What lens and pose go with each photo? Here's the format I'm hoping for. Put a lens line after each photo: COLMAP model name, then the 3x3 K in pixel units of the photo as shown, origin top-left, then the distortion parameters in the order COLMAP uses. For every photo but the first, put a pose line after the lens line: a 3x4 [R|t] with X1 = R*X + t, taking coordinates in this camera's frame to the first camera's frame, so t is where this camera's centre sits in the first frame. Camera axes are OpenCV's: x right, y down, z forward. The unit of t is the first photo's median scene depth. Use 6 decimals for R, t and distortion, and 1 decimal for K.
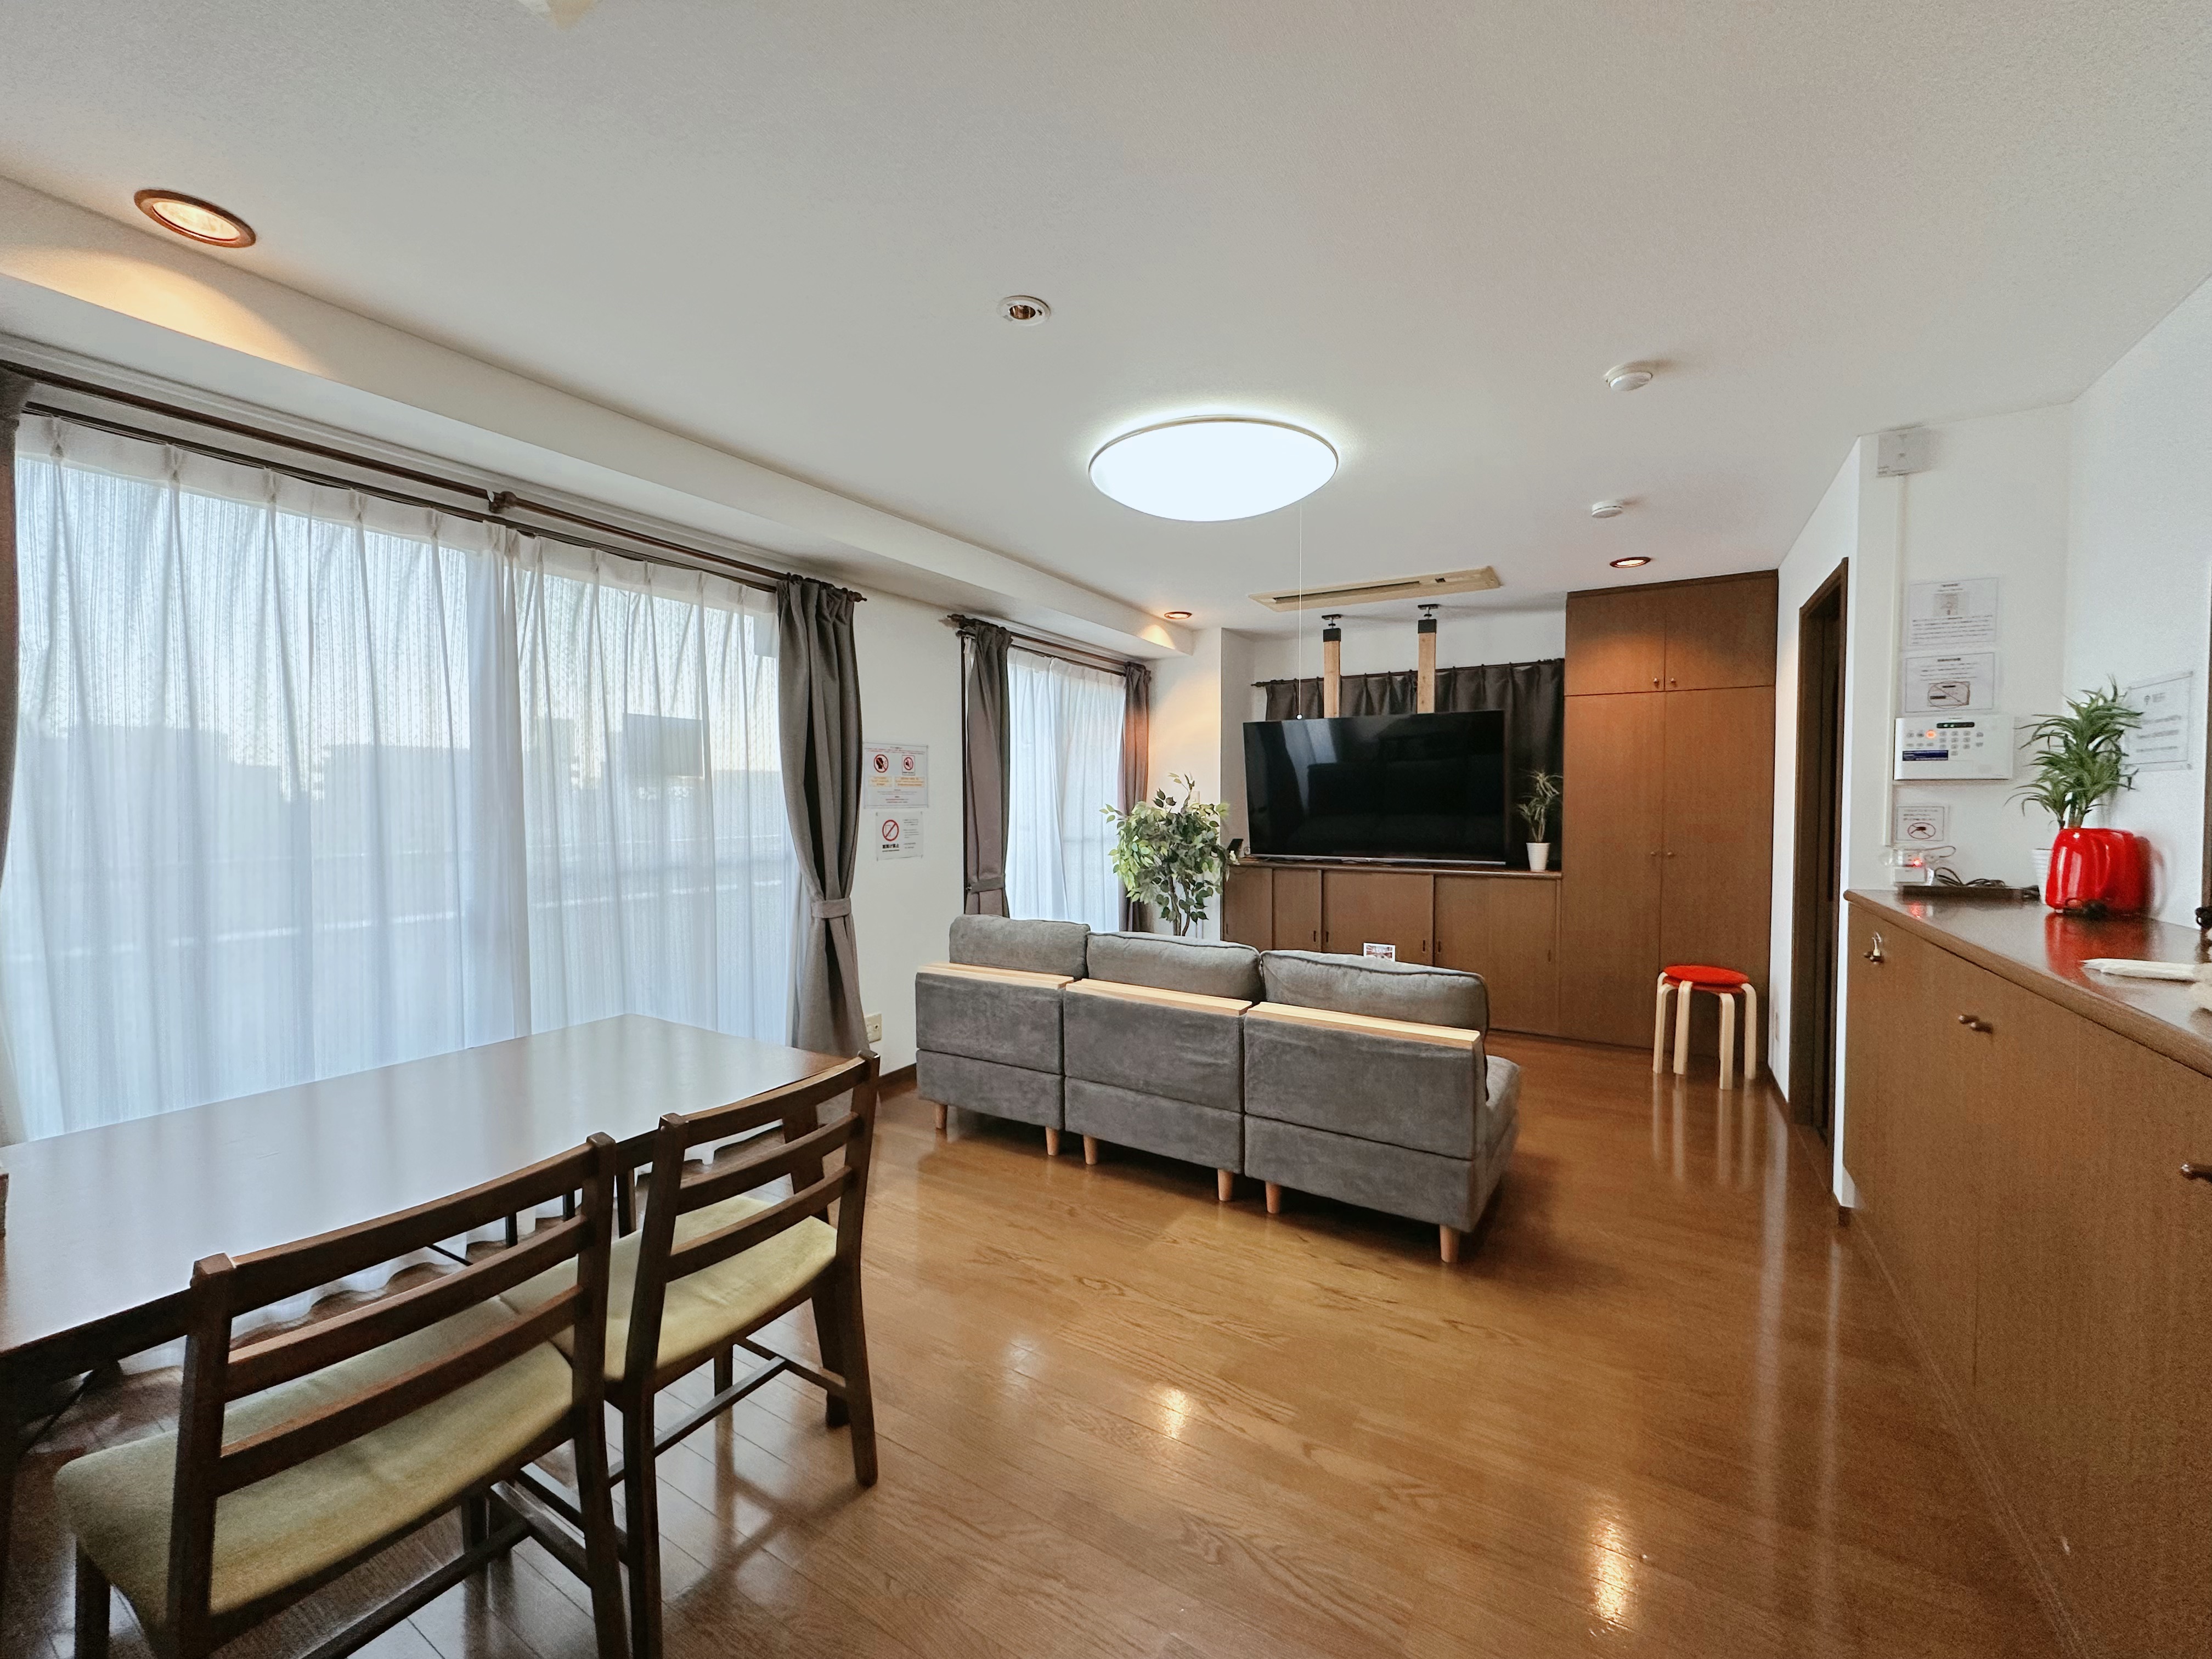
lens RADIAL K [[879.8, 0, 1106.0], [0, 879.8, 829.5], [0, 0, 1]] dist [-0.001428, 0.000459]
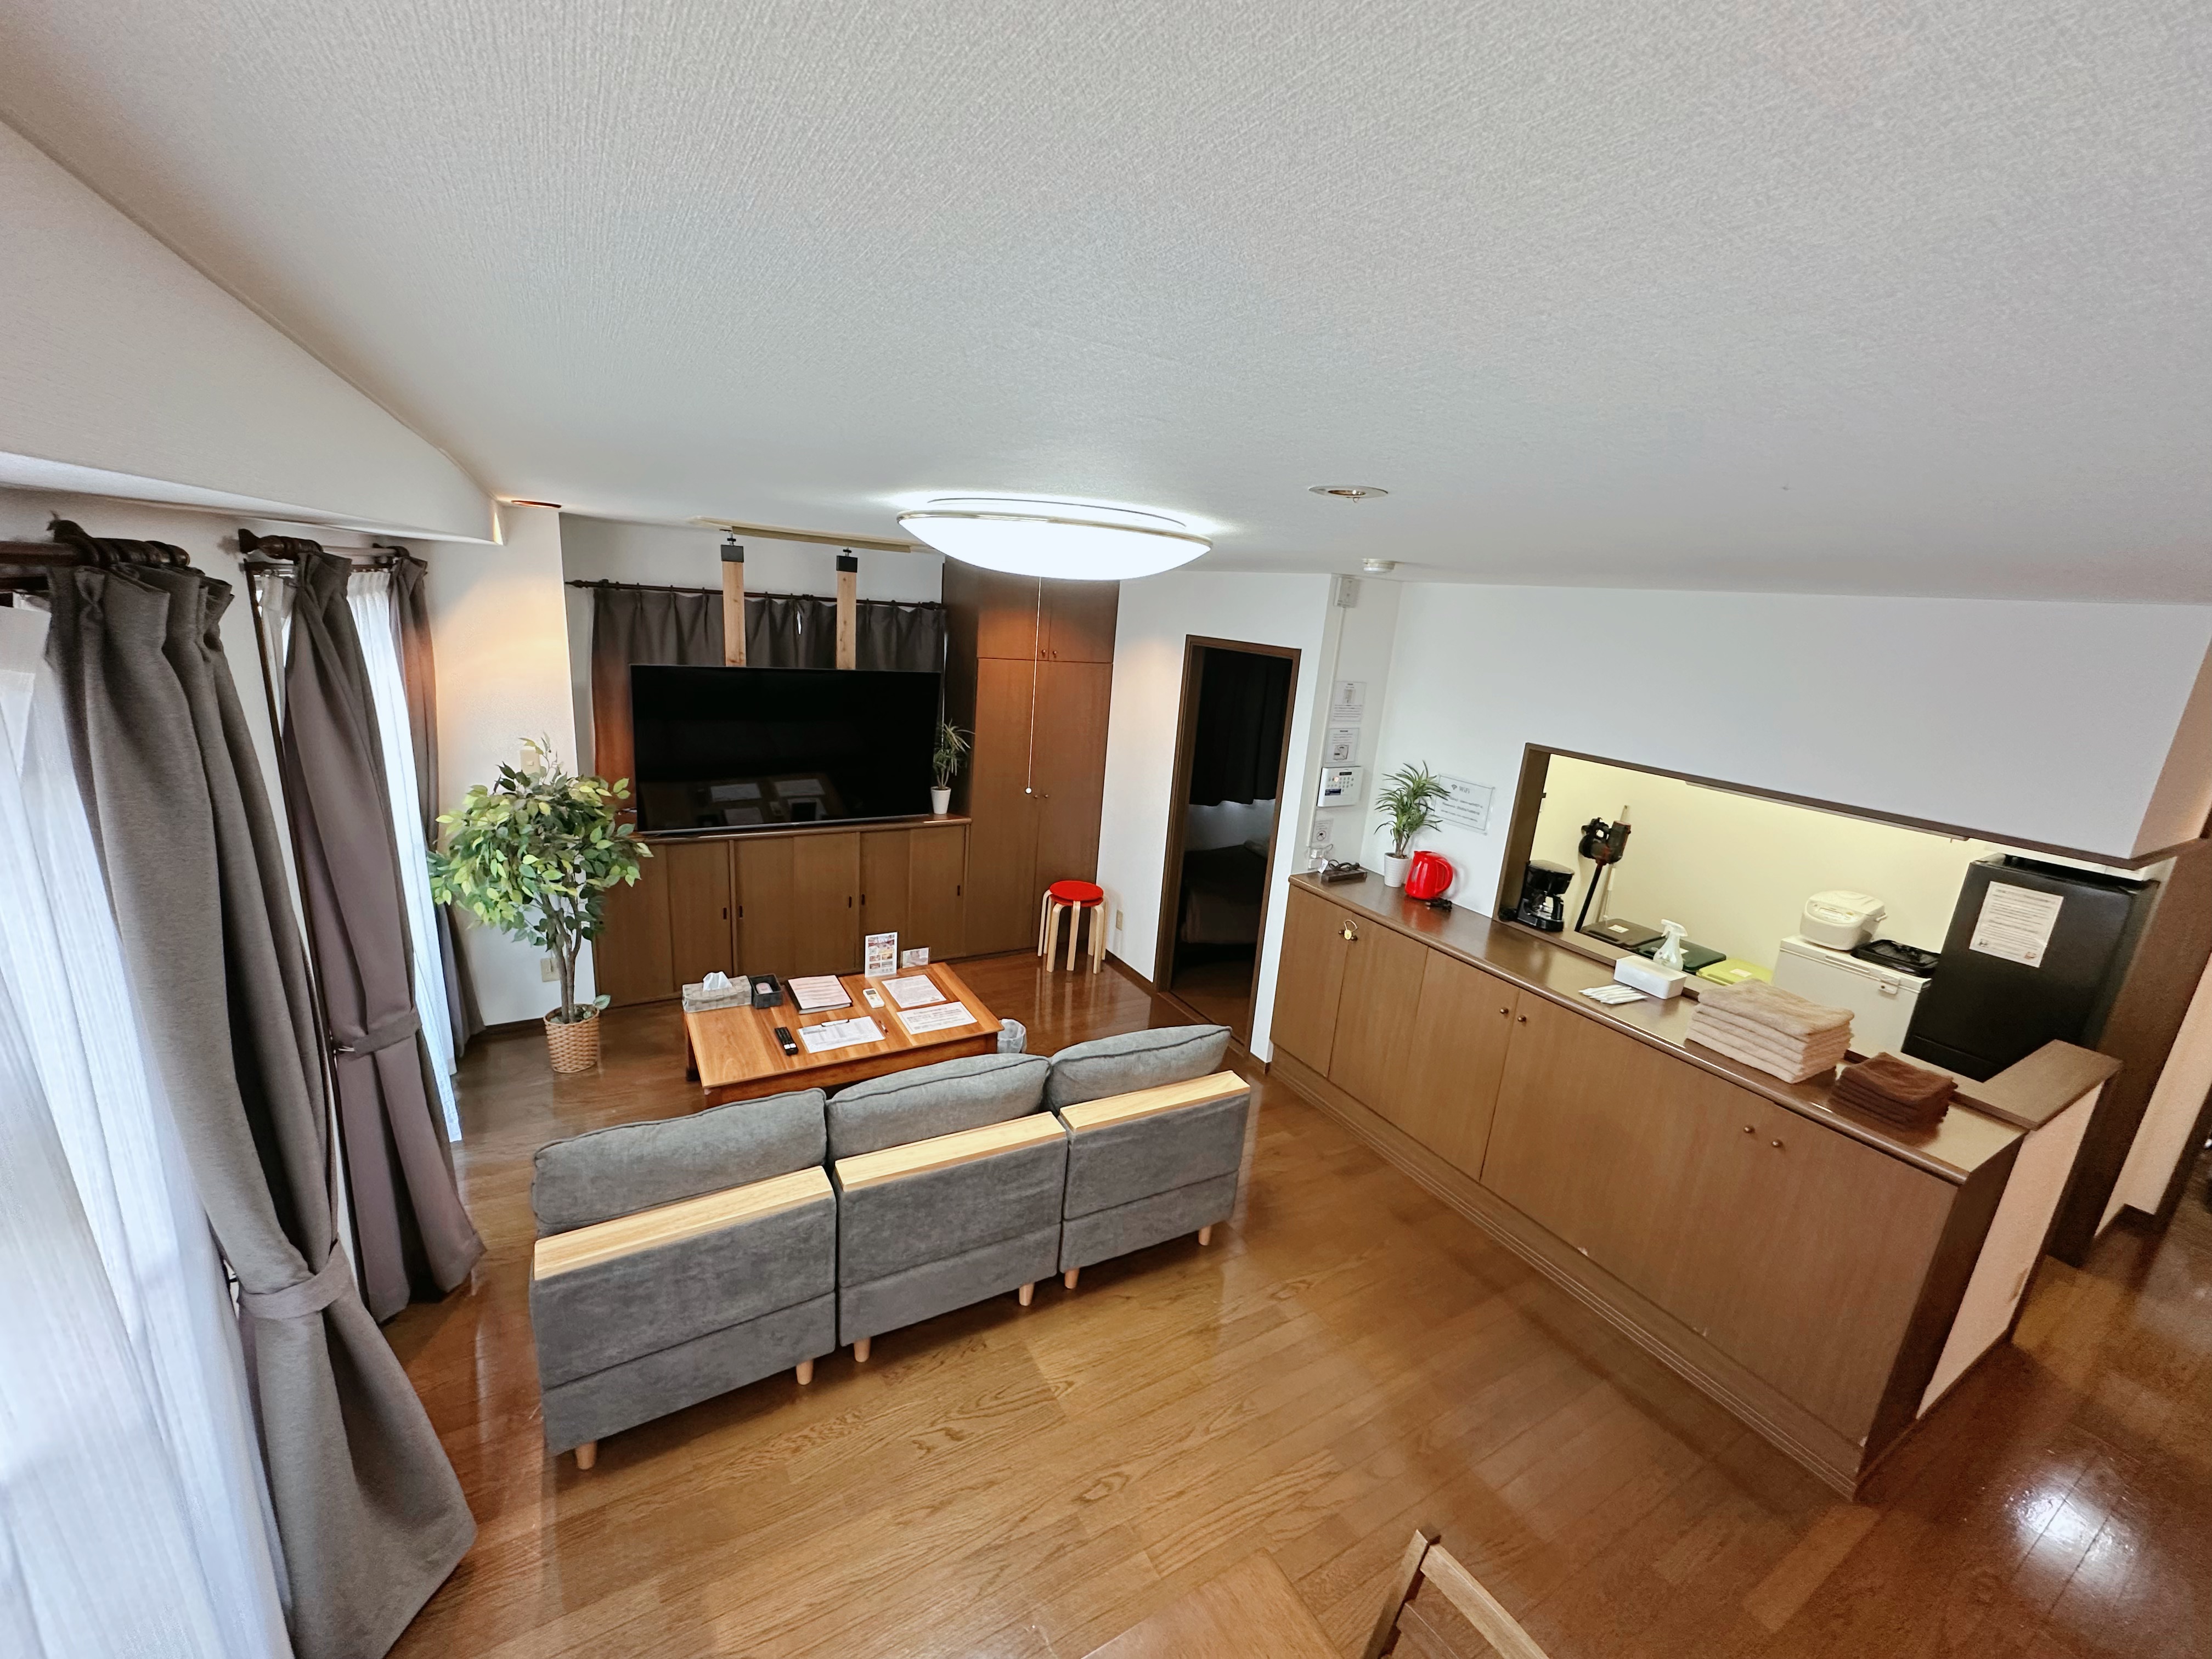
lens RADIAL K [[879.8, 0, 1106.0], [0, 879.8, 829.5], [0, 0, 1]] dist [-0.001428, 0.000459]
pose [[0.476377, -0.184919, 0.859575, -0.558067], [-0.047031, 0.970874, 0.234927, -0.322244], [-0.877982, -0.152341, 0.453806, 0.540882]]
